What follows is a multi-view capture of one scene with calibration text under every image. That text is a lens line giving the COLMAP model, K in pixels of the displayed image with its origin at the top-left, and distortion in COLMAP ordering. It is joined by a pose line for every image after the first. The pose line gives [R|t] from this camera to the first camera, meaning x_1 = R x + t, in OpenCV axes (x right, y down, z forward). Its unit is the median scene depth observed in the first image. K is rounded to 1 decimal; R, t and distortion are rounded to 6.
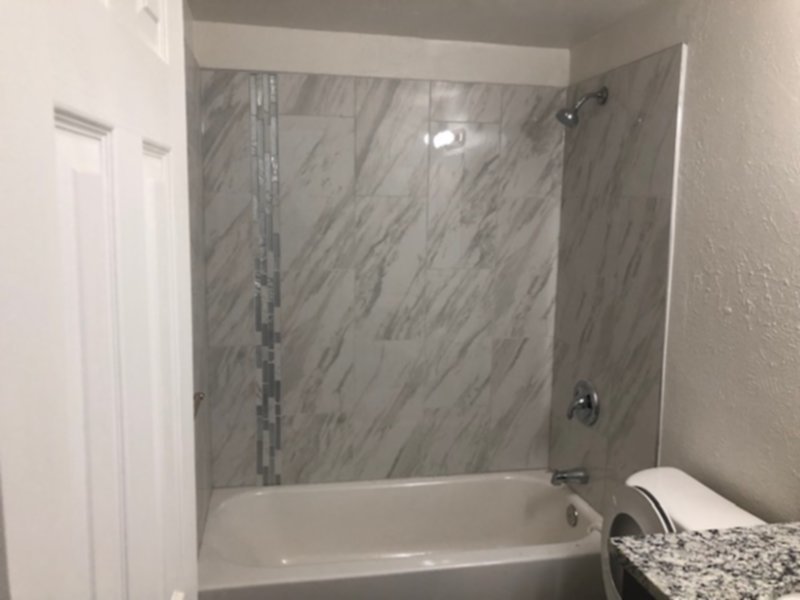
lens RADIAL K [[671.2, 0, 397.3], [0, 671.2, 294.4], [0, 0, 1]] dist [0.098172, -0.074610]
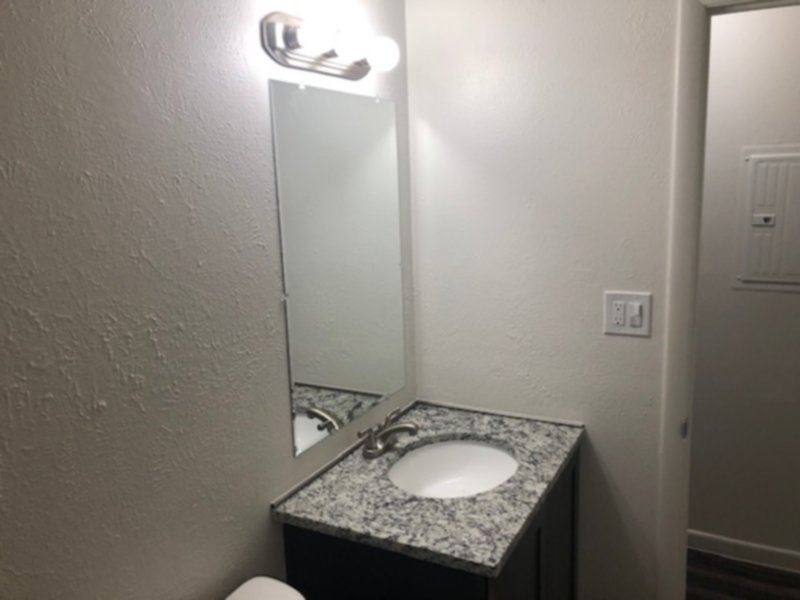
lens RADIAL K [[671.2, 0, 397.3], [0, 671.2, 294.4], [0, 0, 1]] dist [0.098172, -0.074610]
pose [[-0.782318, -0.099782, 0.614835, -0.118049], [0.097251, 0.955413, 0.278797, -0.250885], [-0.615241, 0.277901, -0.737733, 1.421617]]
